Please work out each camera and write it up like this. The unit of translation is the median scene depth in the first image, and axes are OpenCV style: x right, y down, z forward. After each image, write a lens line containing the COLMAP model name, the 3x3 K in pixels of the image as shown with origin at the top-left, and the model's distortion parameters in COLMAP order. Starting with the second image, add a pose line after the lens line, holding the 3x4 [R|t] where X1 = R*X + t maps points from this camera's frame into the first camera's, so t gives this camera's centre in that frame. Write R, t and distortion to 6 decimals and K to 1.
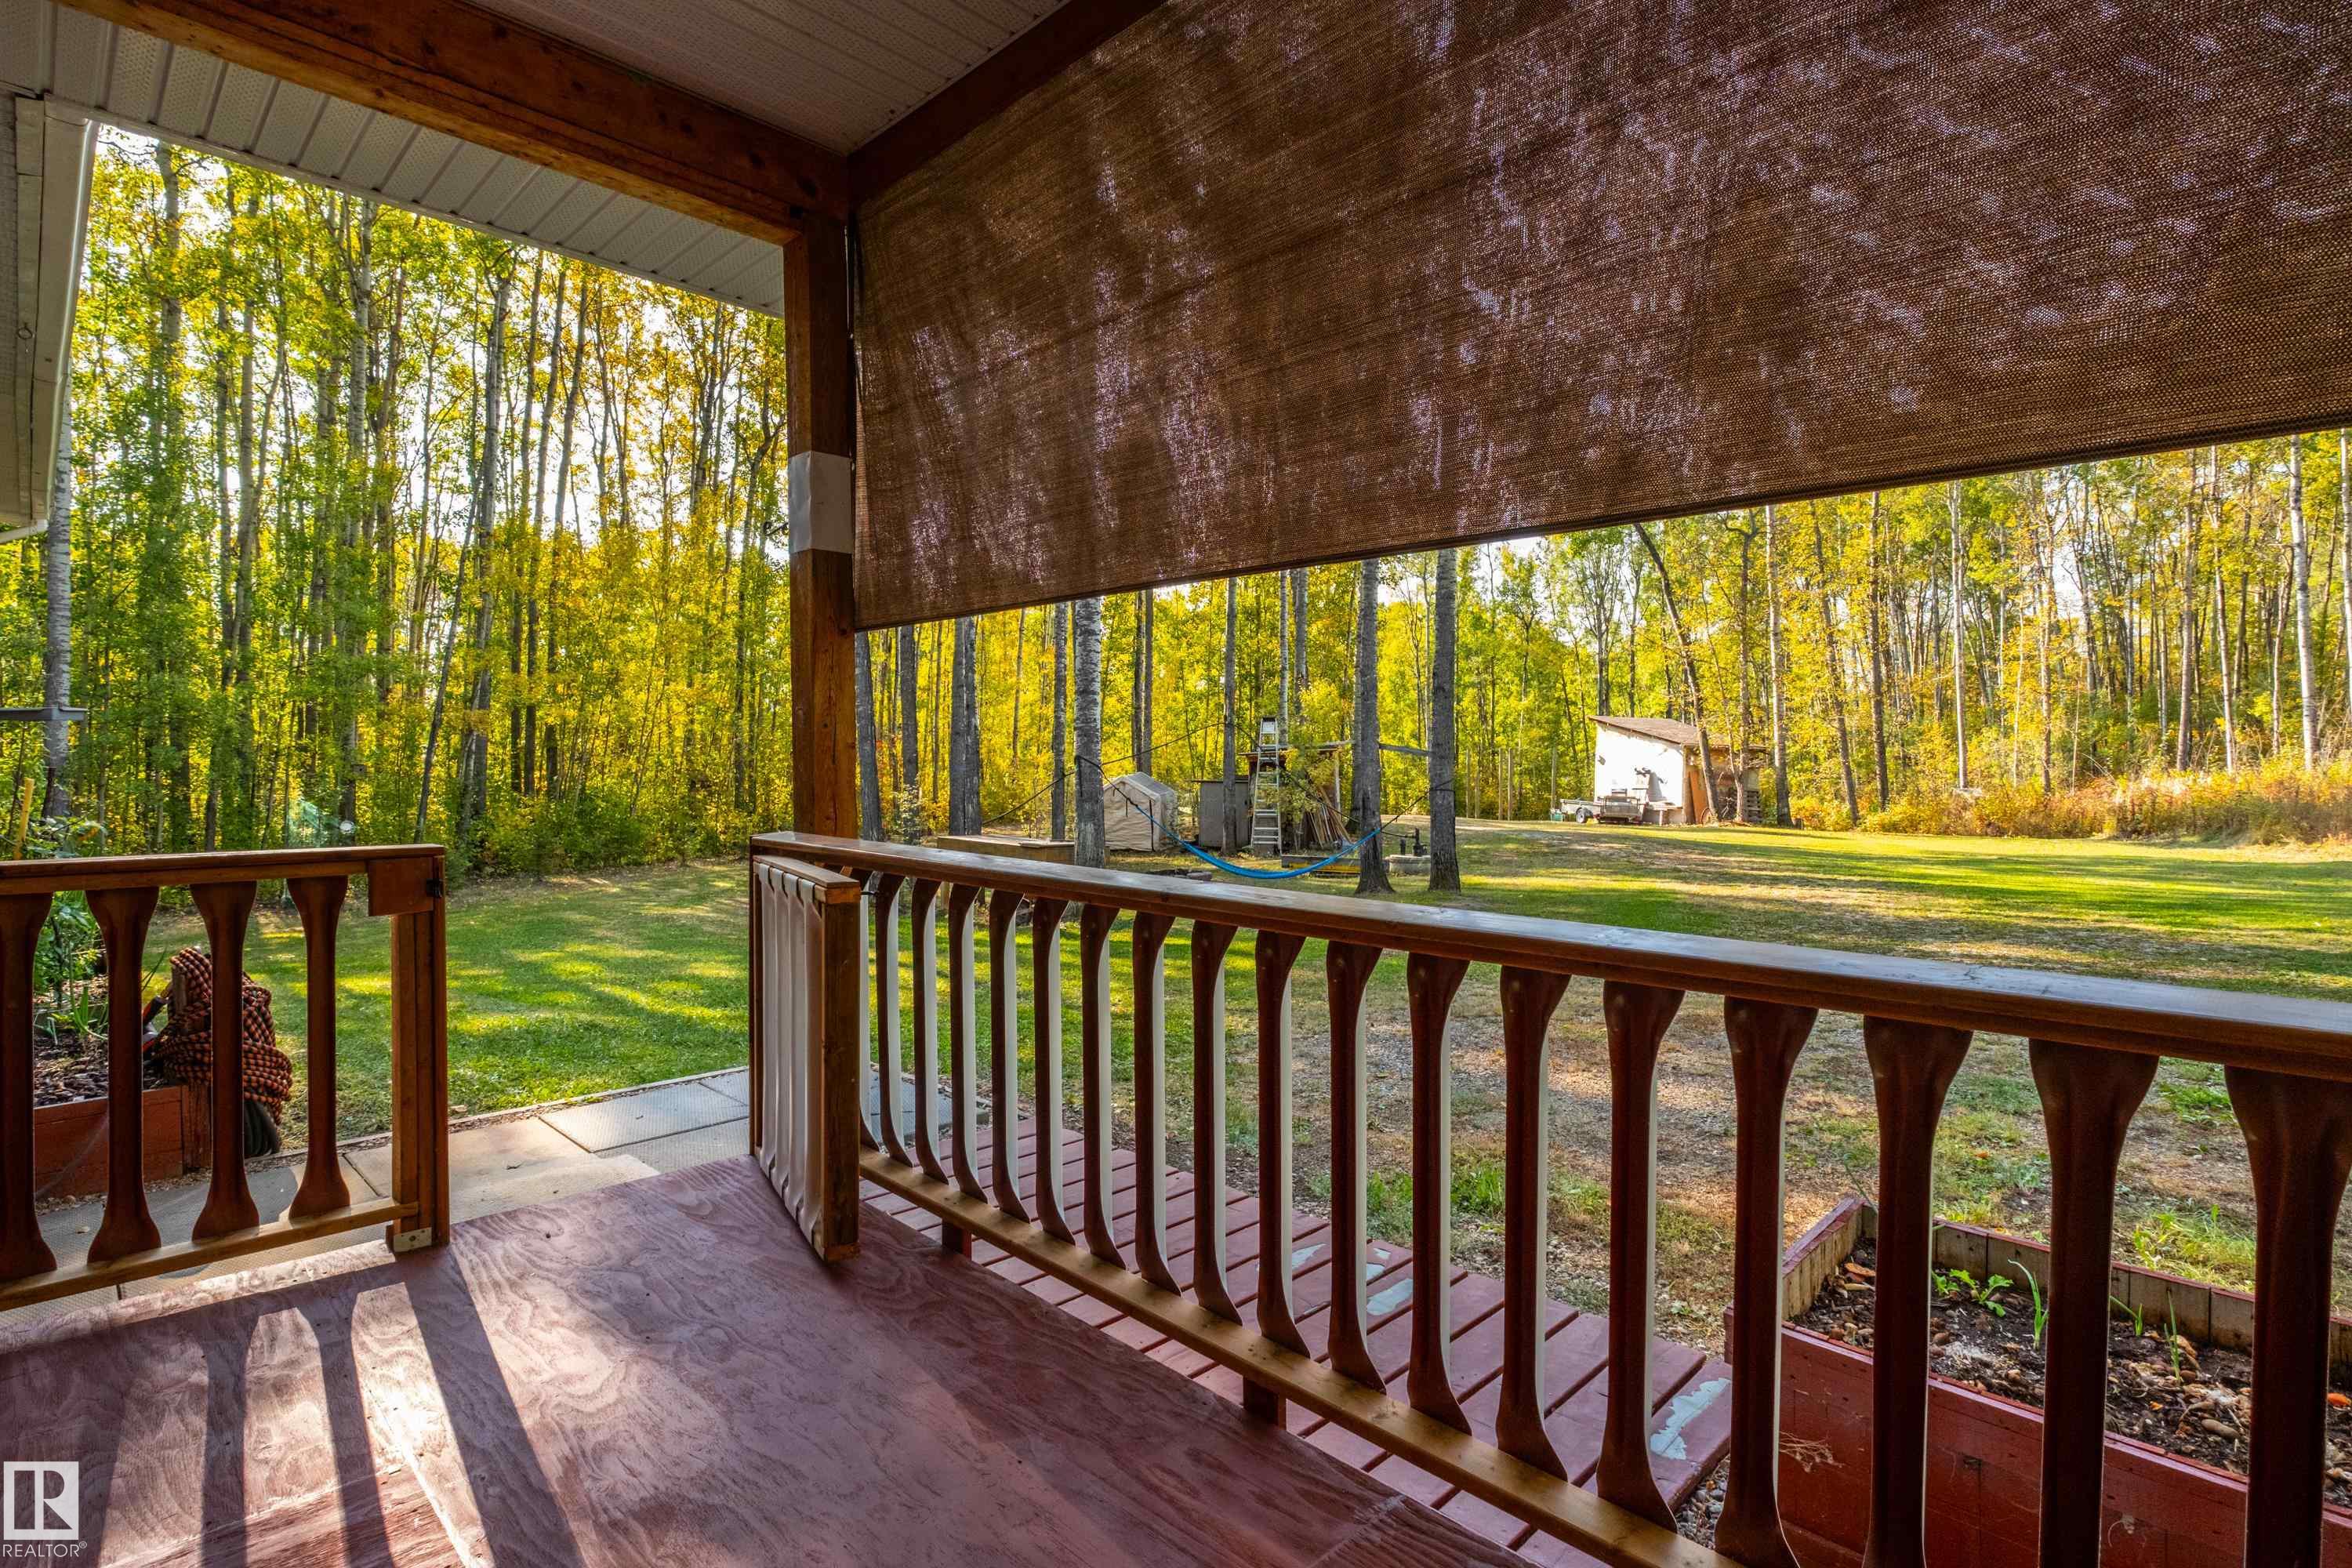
lens RADIAL K [[1157.0, 0, 1182.3], [0, 1157.0, 775.7], [0, 0, 1]] dist [-0.005361, -0.000408]
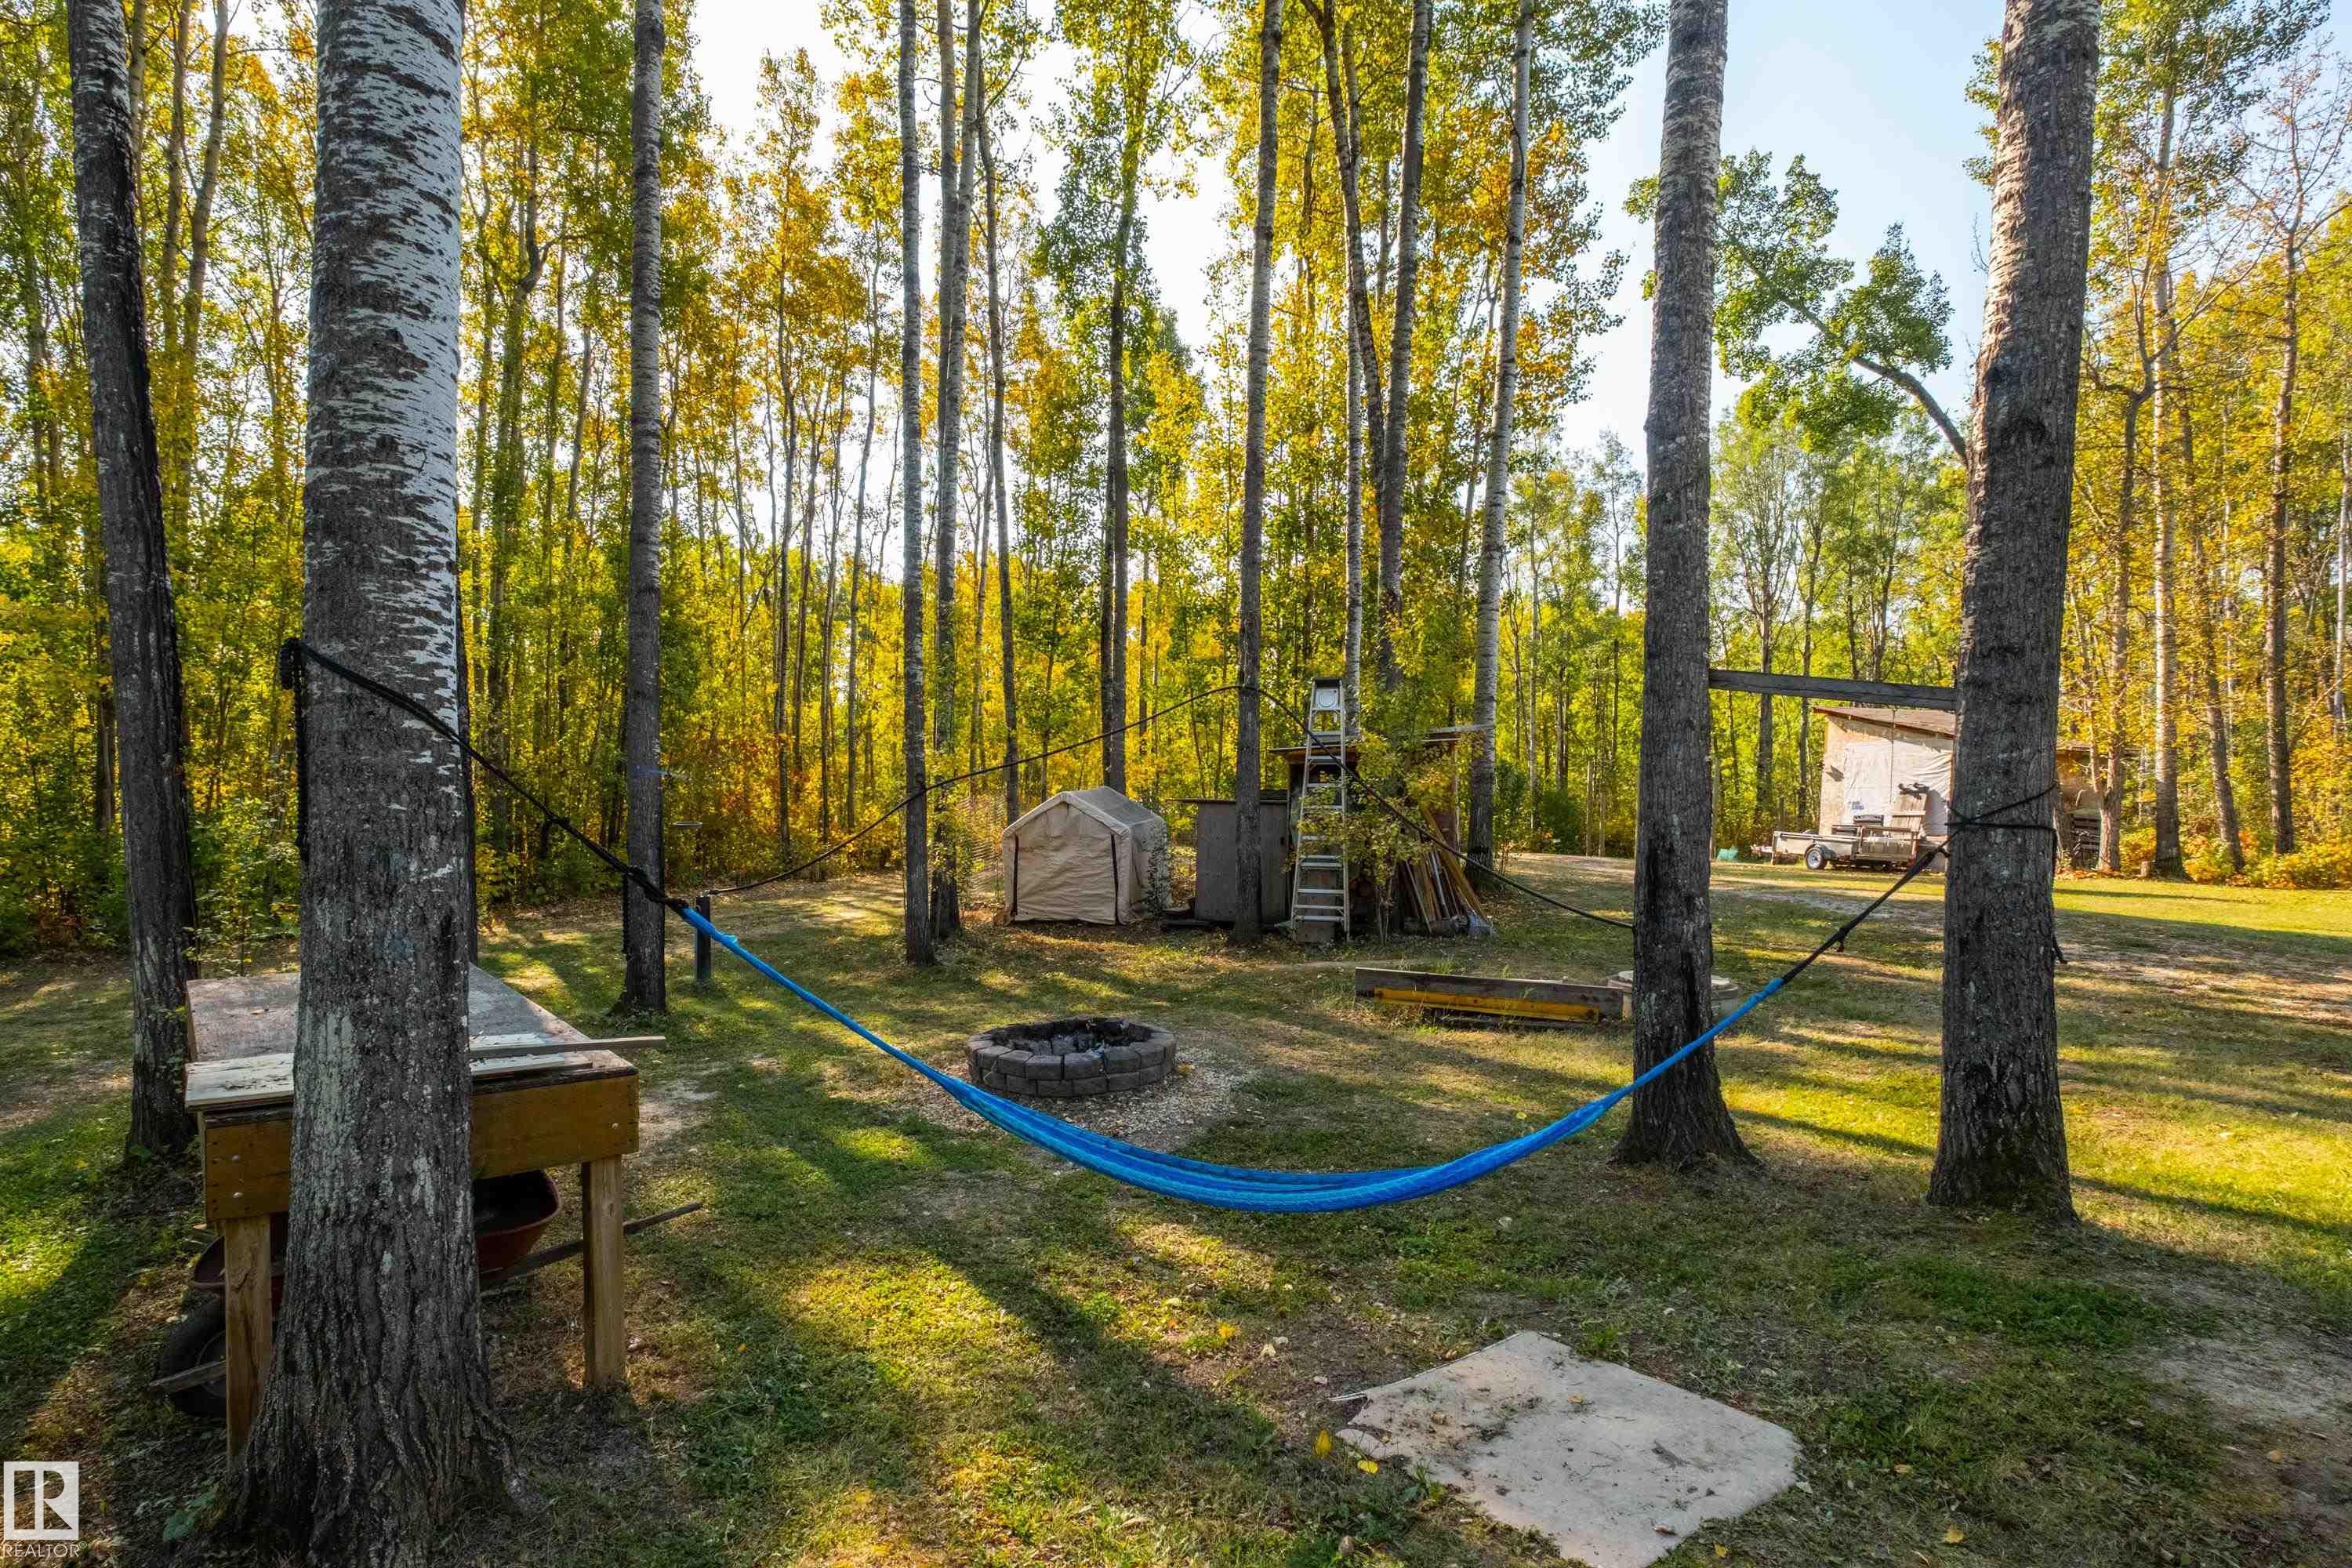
lens RADIAL K [[1157.0, 0, 1169.1], [0, 1157.0, 799.8], [0, 0, 1]] dist [-0.005361, -0.000408]
pose [[0.998297, 0.002849, -0.058273, 0.034498], [-0.002829, 0.999996, 0.000432, 0.004143], [0.058274, -0.000266, 0.998301, 0.472054]]
